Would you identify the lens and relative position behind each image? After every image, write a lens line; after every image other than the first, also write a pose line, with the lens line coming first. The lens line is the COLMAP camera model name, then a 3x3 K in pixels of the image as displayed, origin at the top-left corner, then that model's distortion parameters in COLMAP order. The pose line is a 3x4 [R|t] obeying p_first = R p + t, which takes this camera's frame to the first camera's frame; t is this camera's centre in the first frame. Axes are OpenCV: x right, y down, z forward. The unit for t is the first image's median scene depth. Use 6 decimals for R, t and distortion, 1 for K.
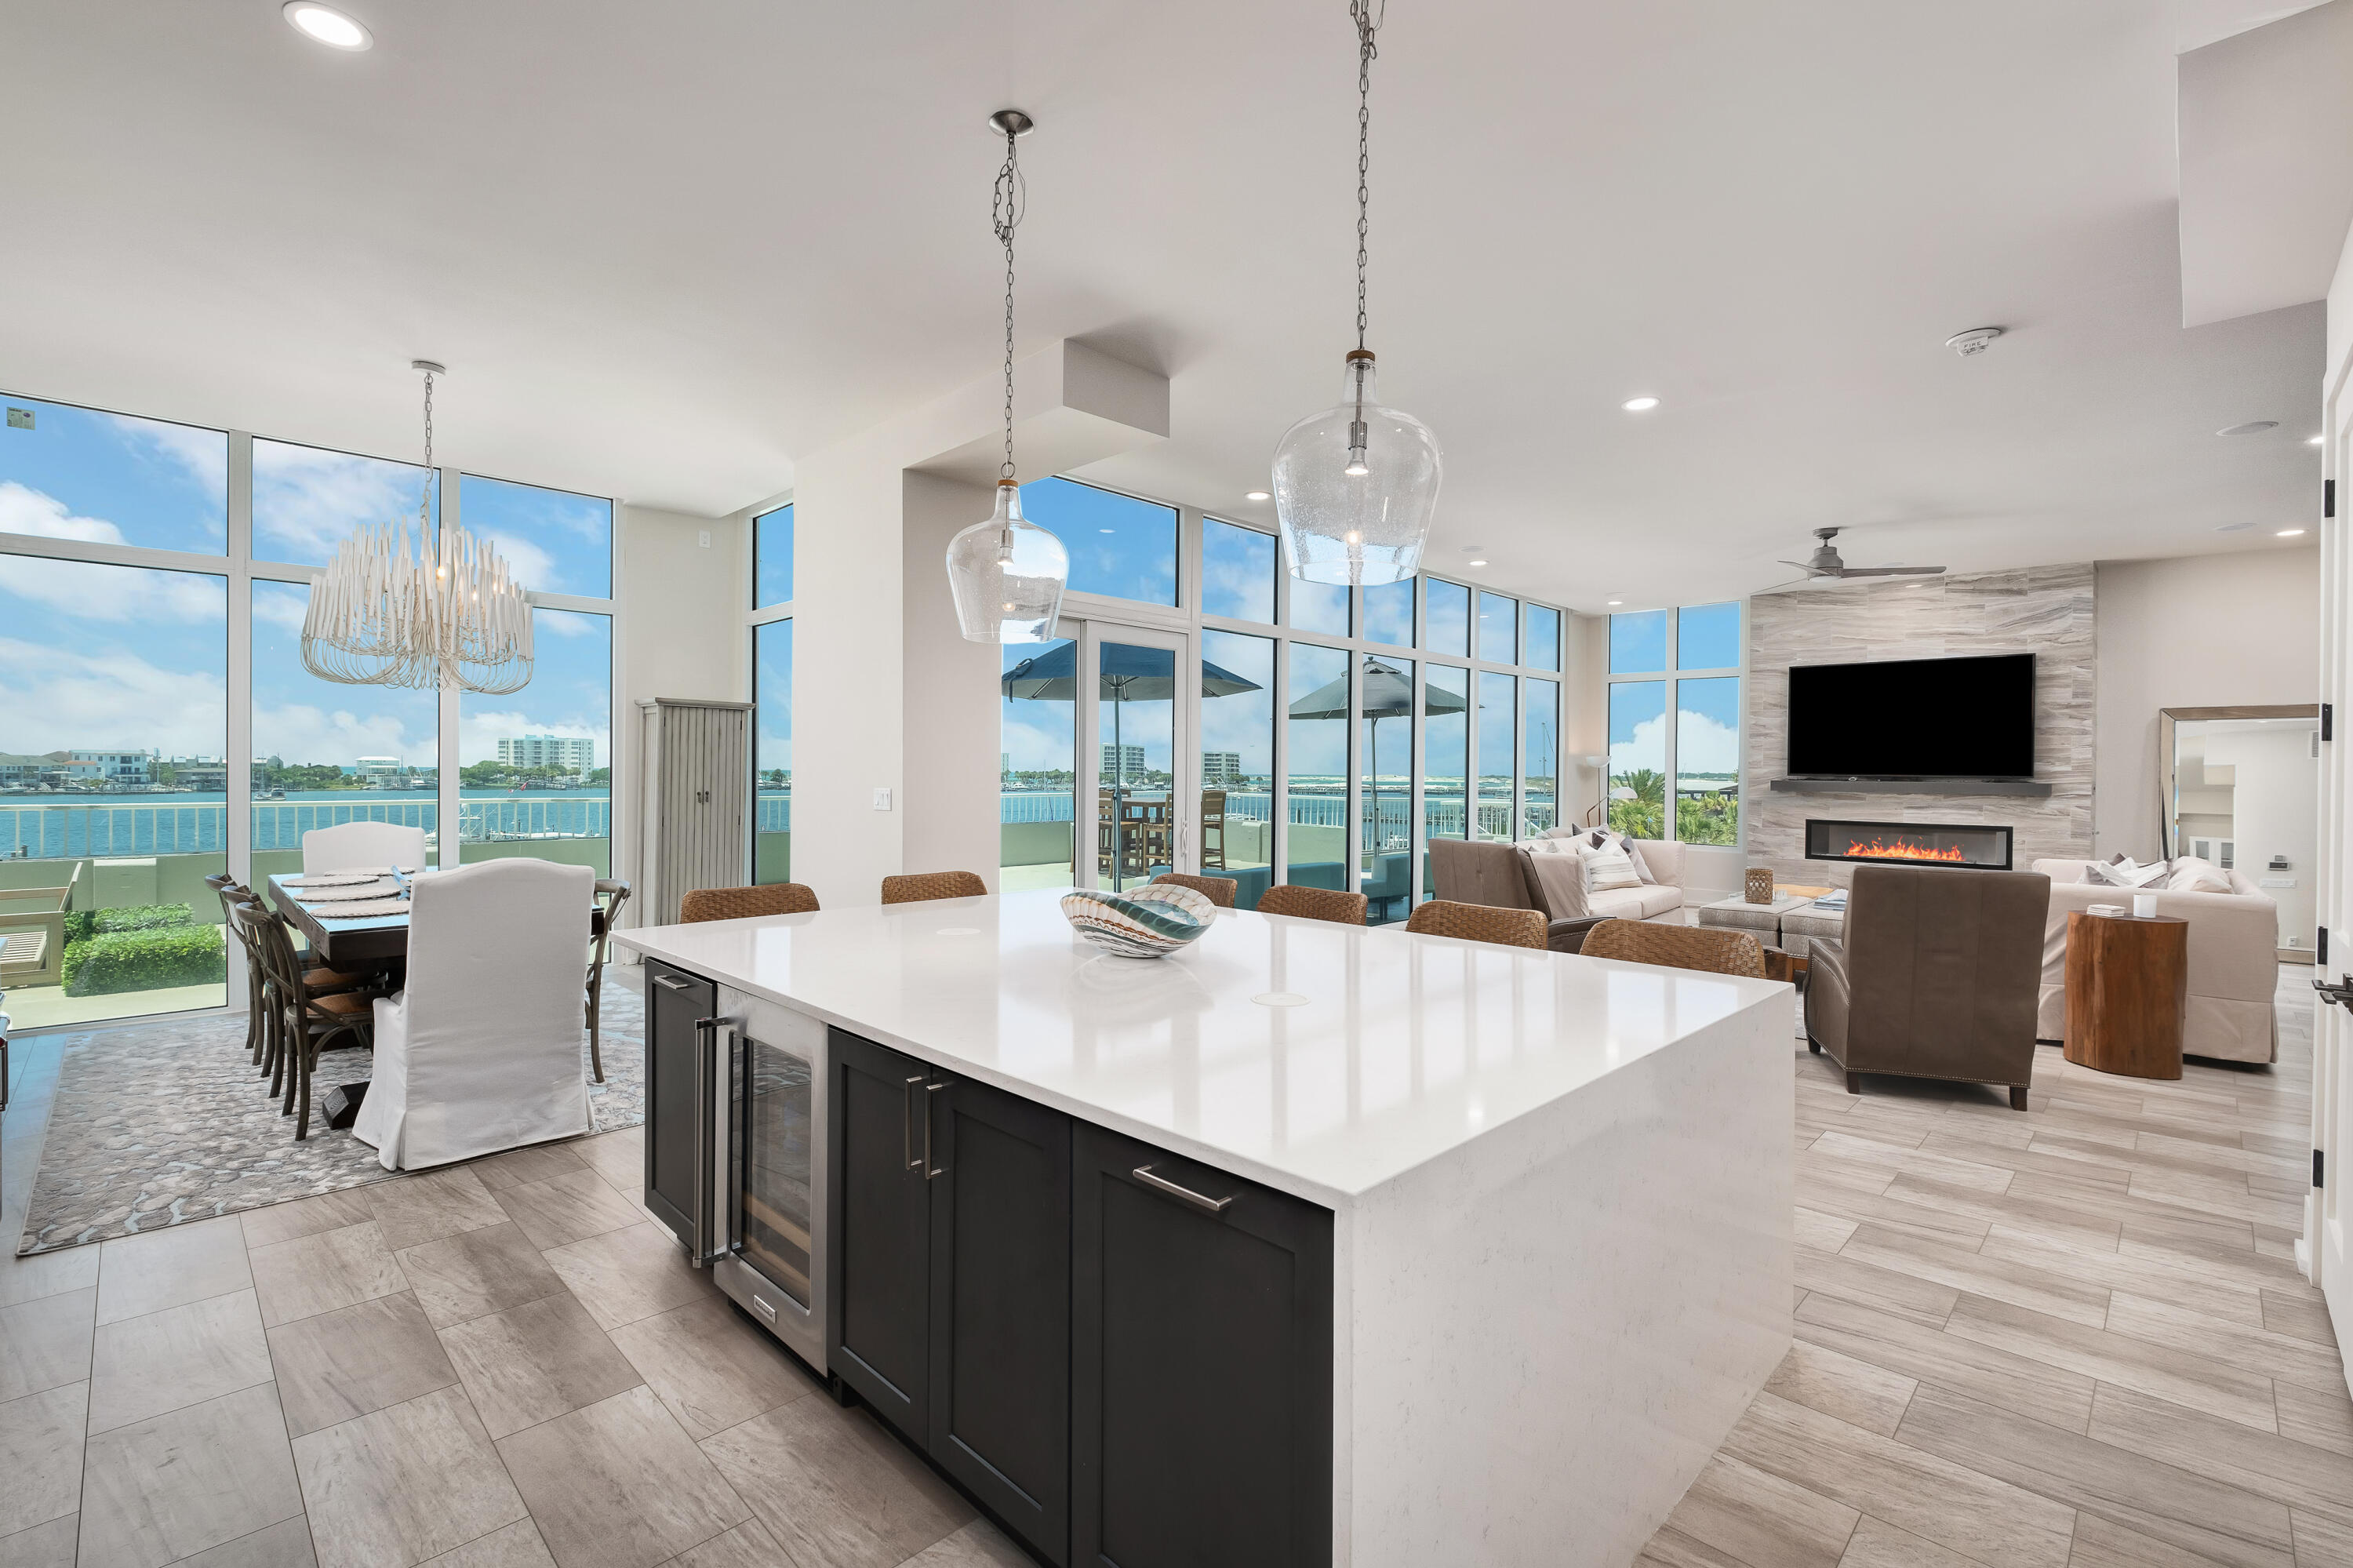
lens RADIAL K [[1029.2, 0, 1166.8], [0, 1029.2, 774.6], [0, 0, 1]] dist [-0.000029, 0.000324]
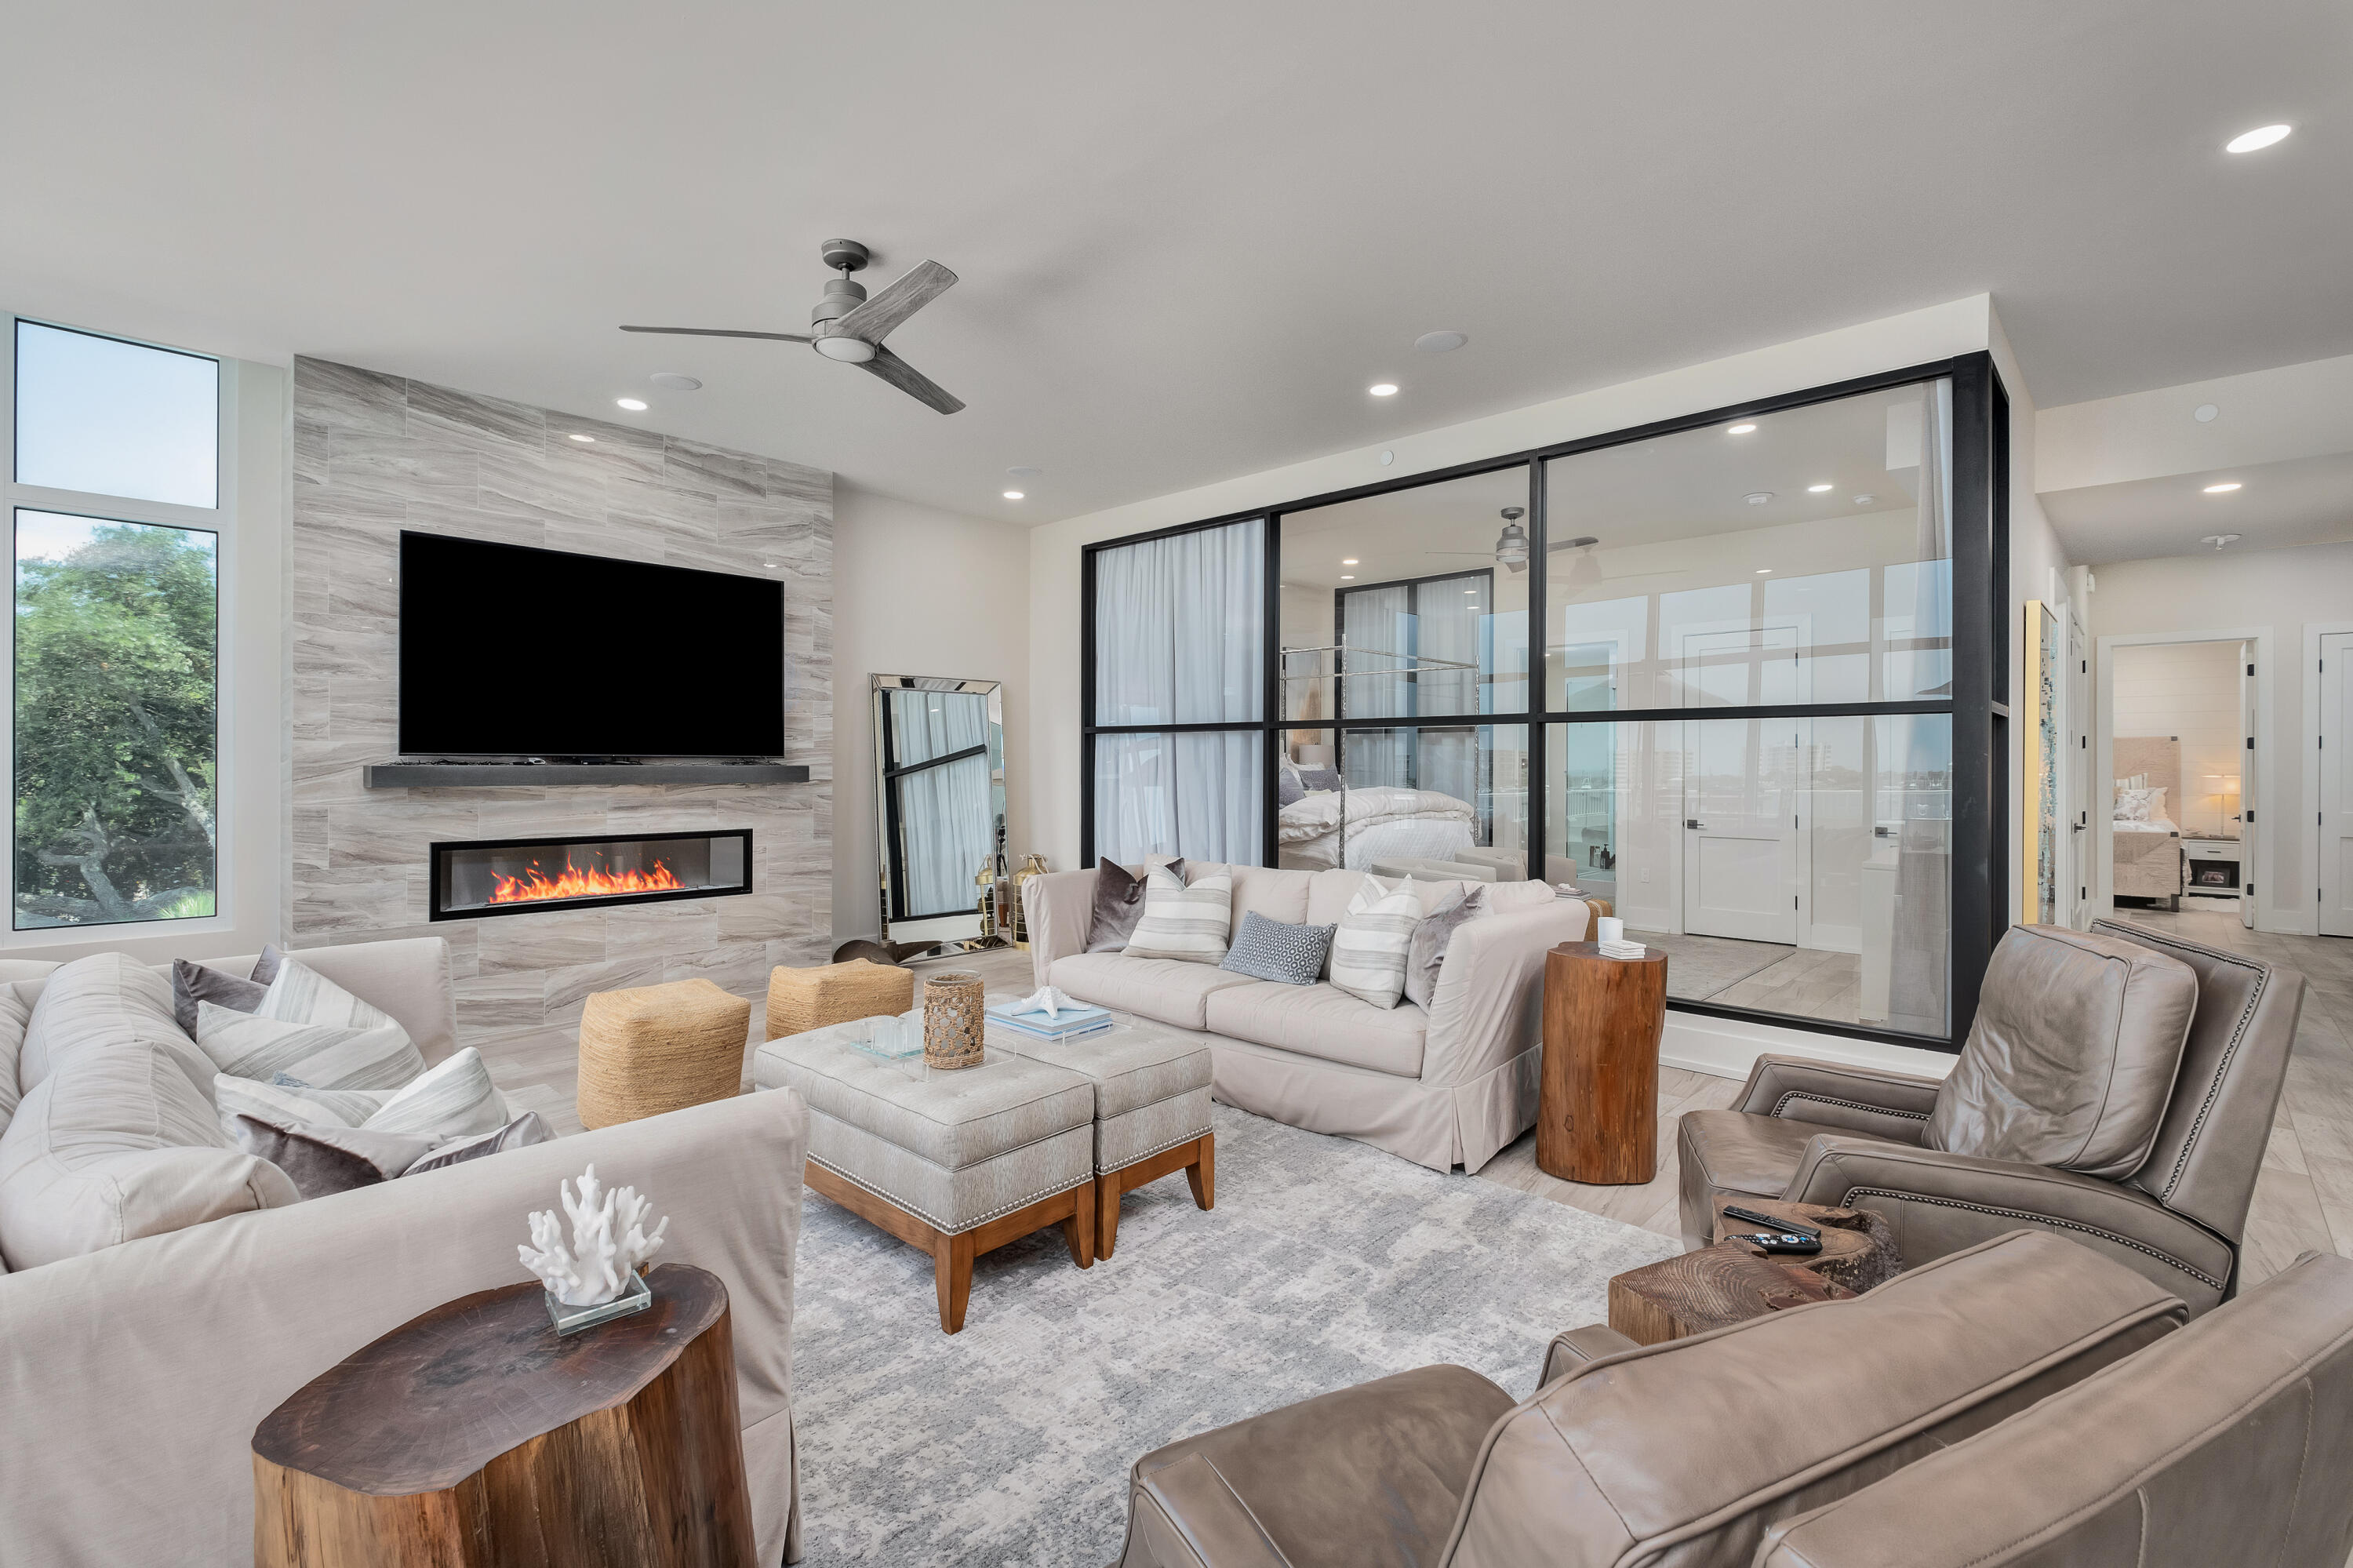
lens RADIAL K [[1029.2, 0, 1166.8], [0, 1029.2, 774.6], [0, 0, 1]] dist [-0.000029, 0.000324]
pose [[-0.025432, -0.017654, 0.999521, 0.114371], [0.004042, 0.999834, 0.017762, 0.002812], [-0.999668, 0.004491, -0.025356, 0.671046]]
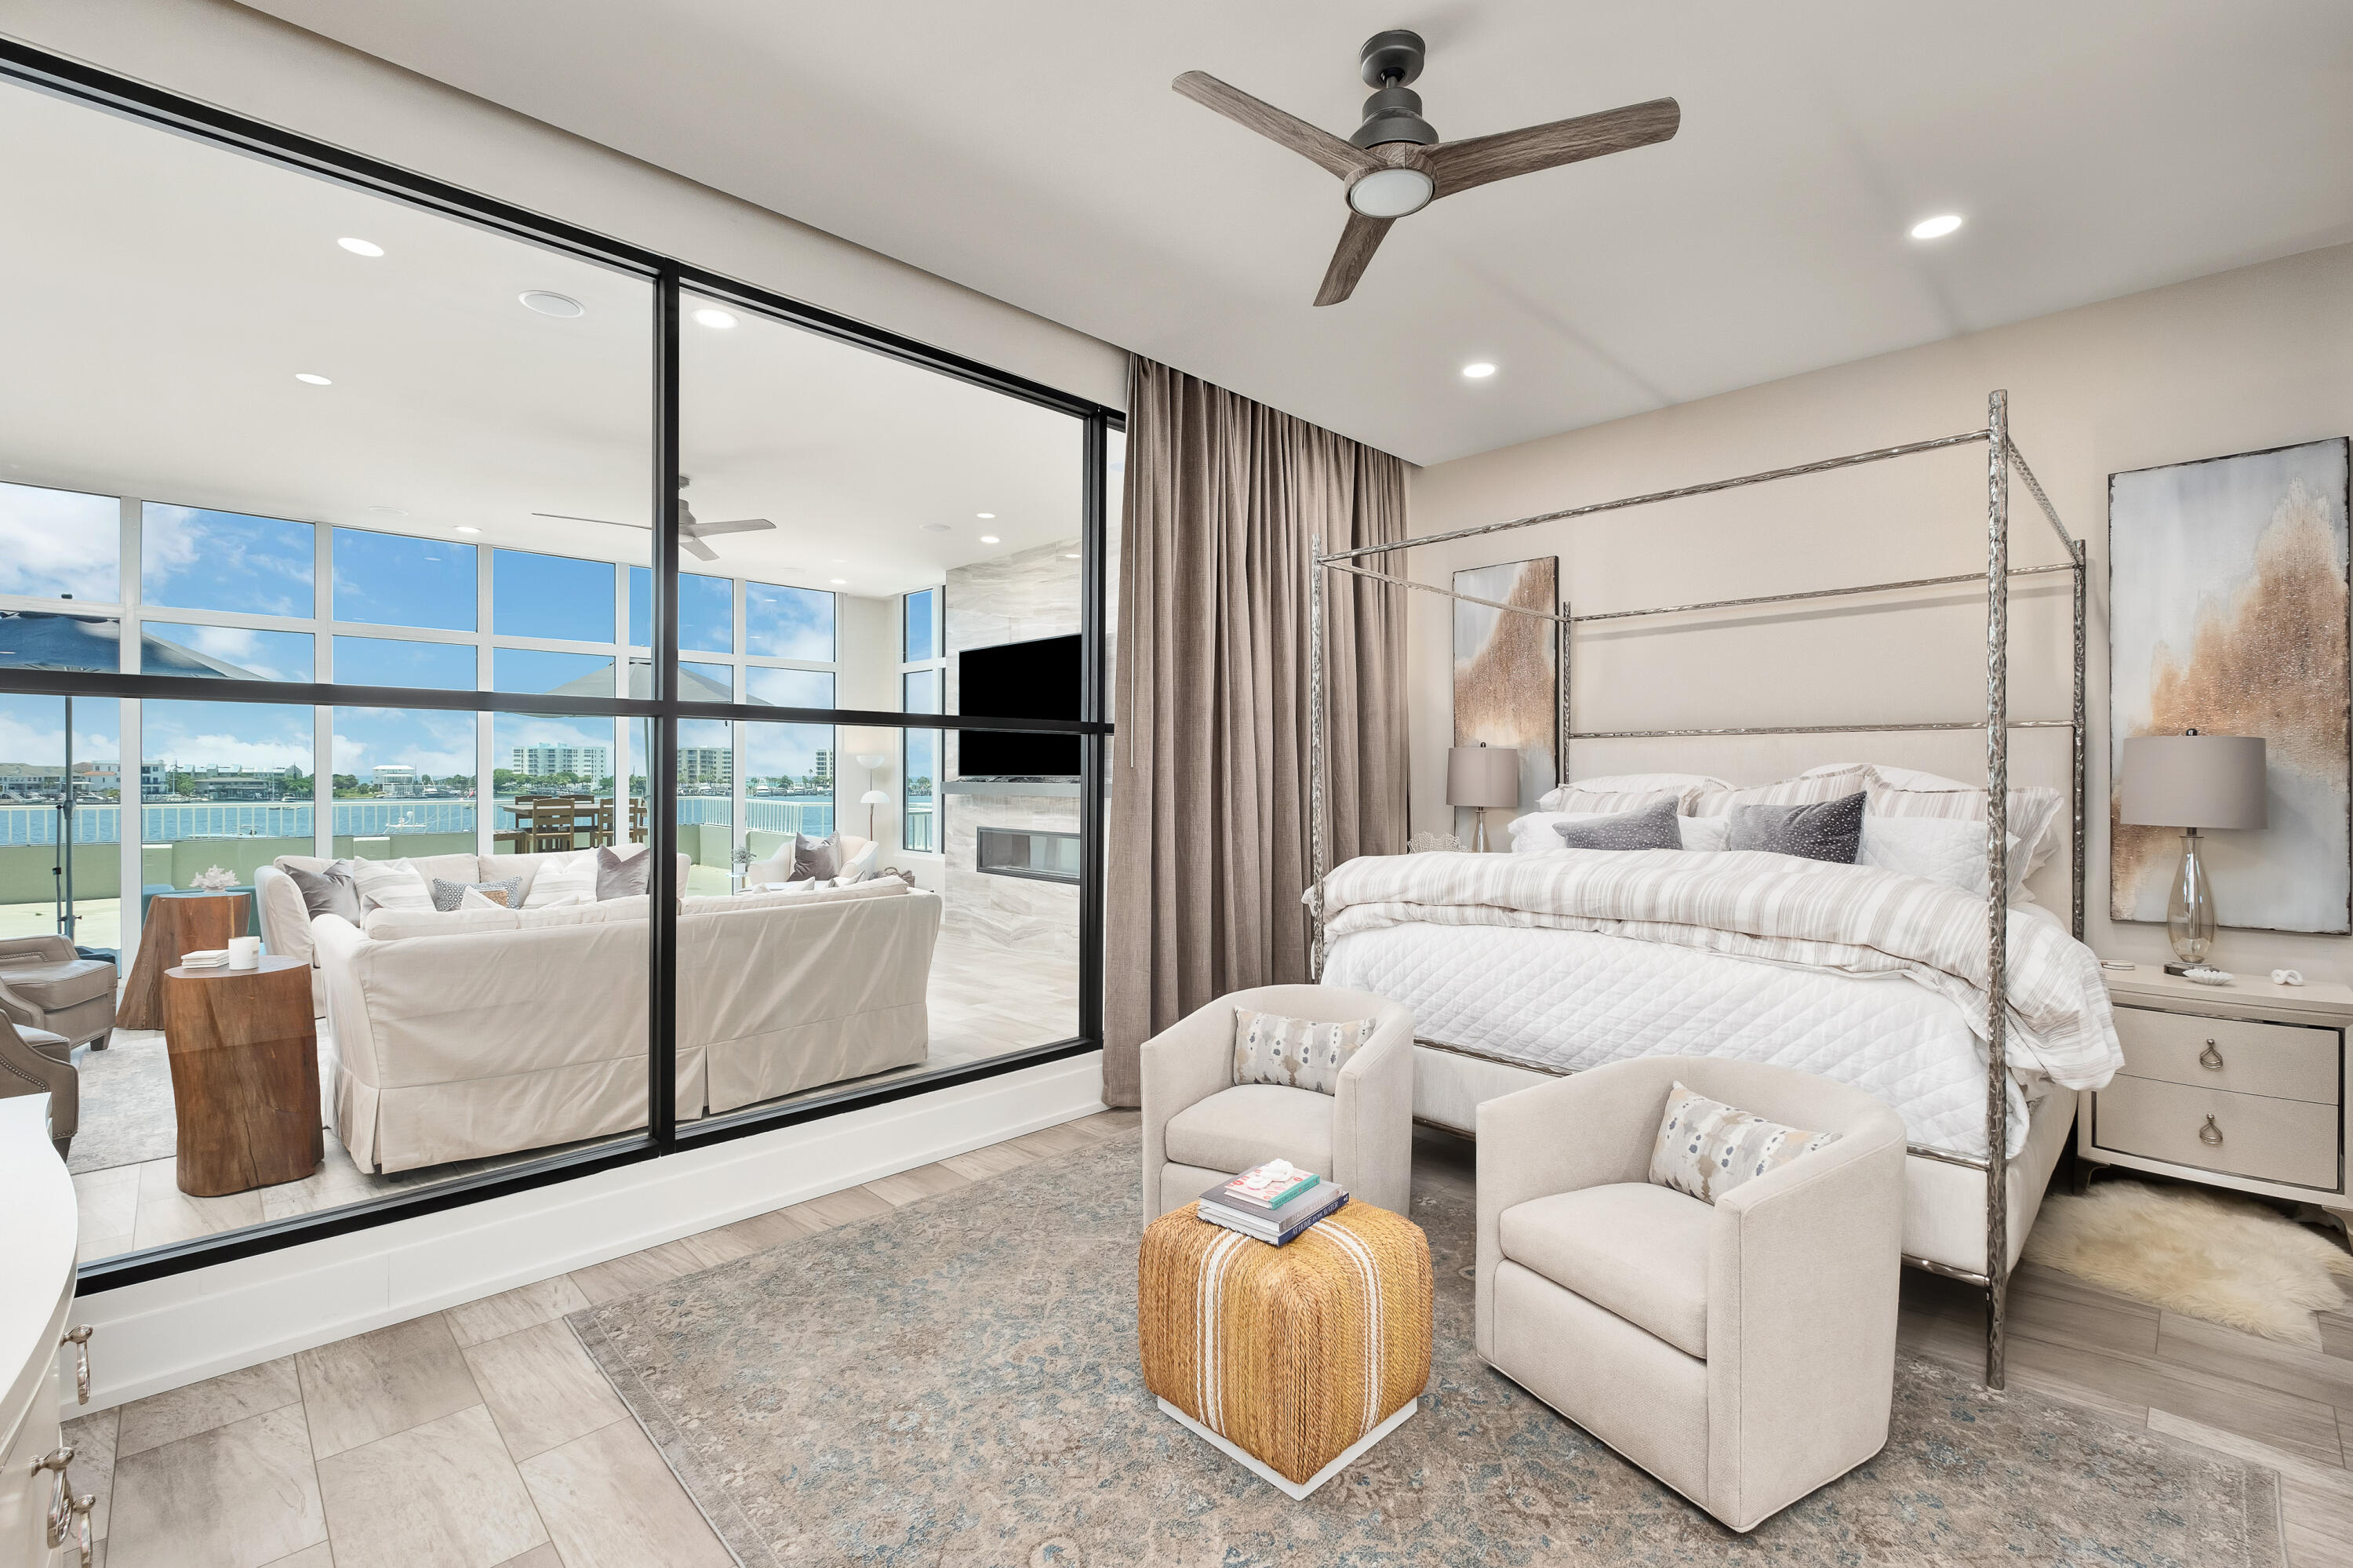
lens RADIAL K [[1029.2, 0, 1166.8], [0, 1029.2, 774.6], [0, 0, 1]] dist [-0.000029, 0.000324]
pose [[0.999770, -0.005516, -0.020738, 0.820349], [0.005426, 0.999976, -0.004410, 0.004170], [0.020762, 0.004297, 0.999775, 0.138244]]
